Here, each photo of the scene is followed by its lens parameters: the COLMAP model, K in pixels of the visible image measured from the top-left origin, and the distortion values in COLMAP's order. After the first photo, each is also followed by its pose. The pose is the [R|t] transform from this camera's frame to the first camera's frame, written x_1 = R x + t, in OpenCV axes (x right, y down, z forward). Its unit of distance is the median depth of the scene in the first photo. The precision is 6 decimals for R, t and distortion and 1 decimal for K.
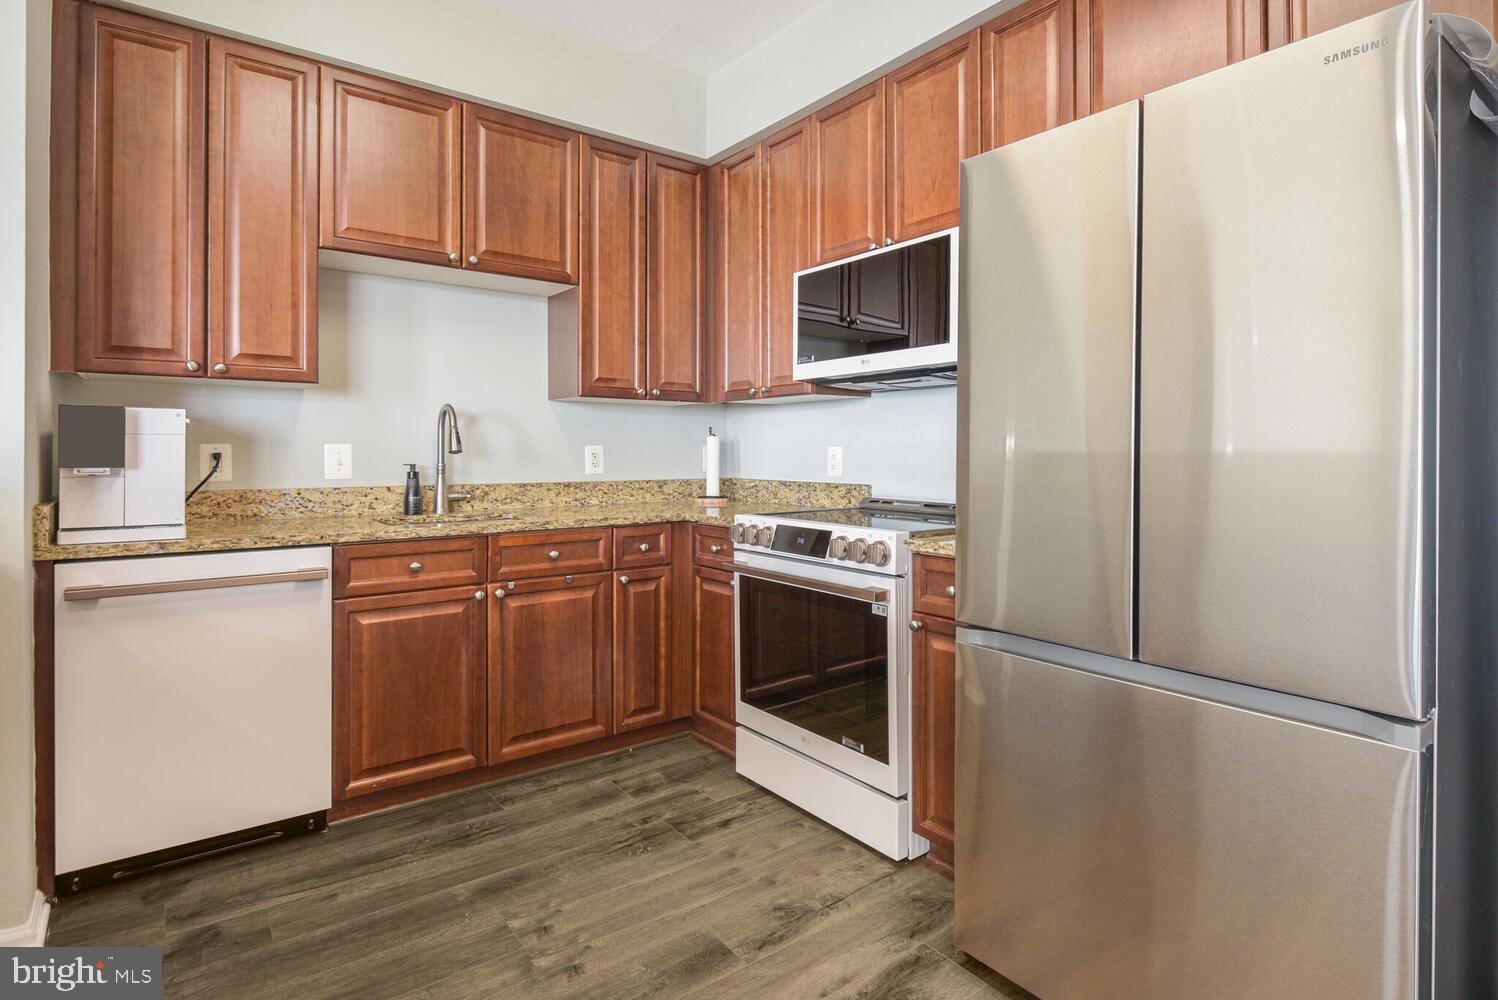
lens RADIAL K [[799.3, 0, 754.1], [0, 799.3, 452.6], [0, 0, 1]] dist [0.007108, -0.003787]
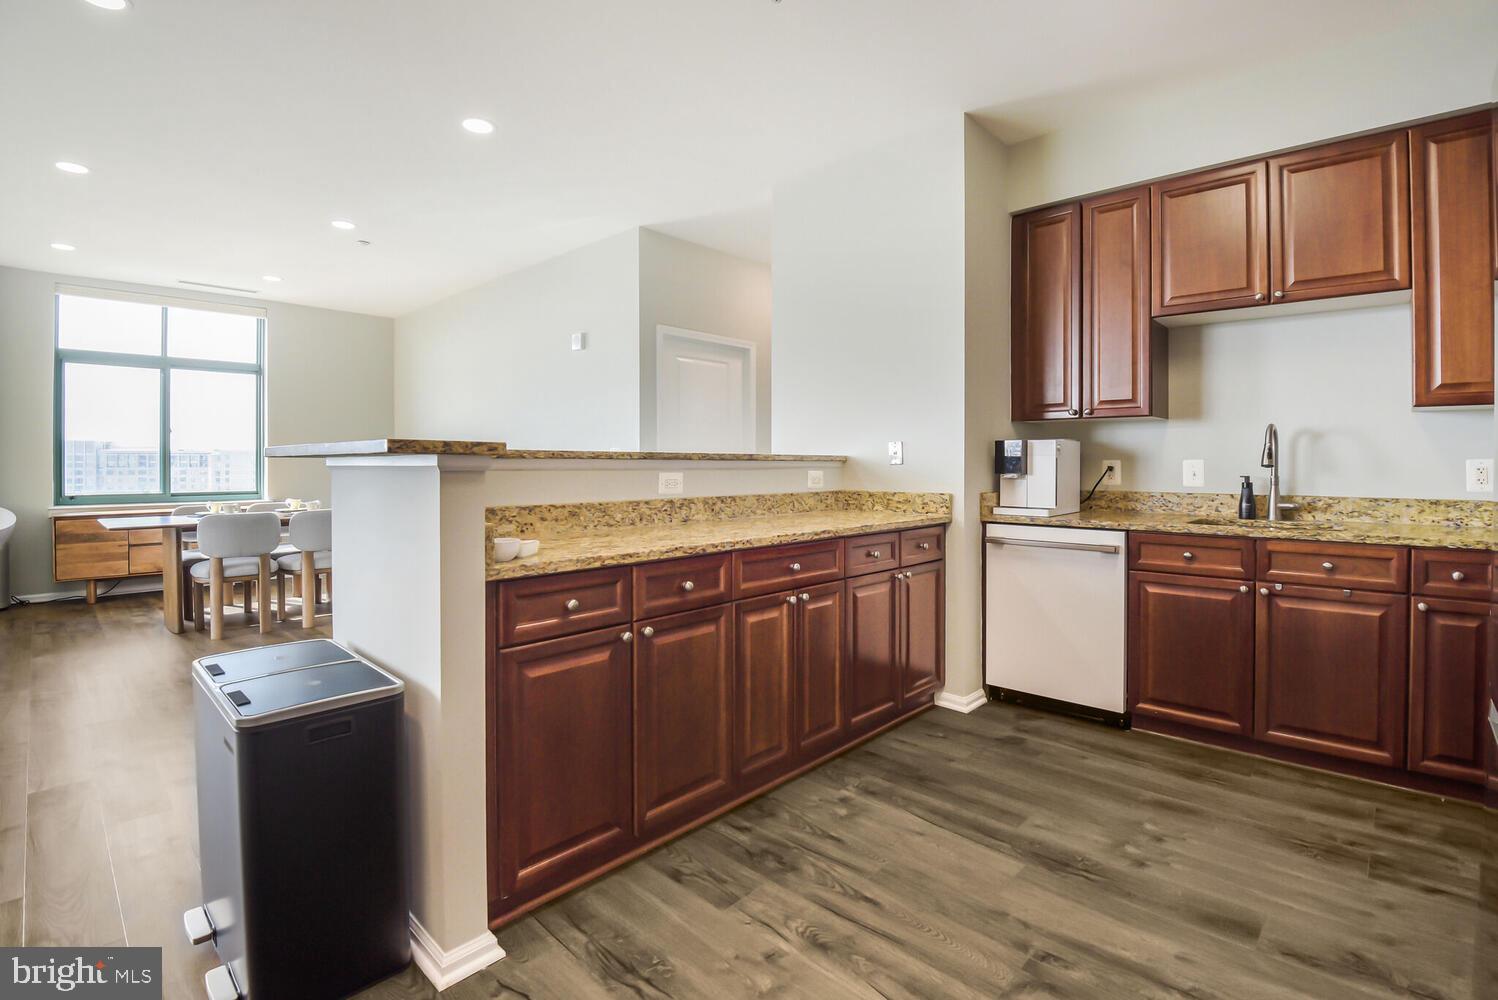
lens RADIAL K [[703.0, 0, 768.2], [0, 703.0, 470.0], [0, 0, 1]] dist [-0.025576, -0.001076]
pose [[0.173244, 0.009879, -0.984829, 0.523765], [-0.001984, 0.999951, 0.009682, -0.003691], [0.984877, 0.000277, 0.173255, 0.141295]]
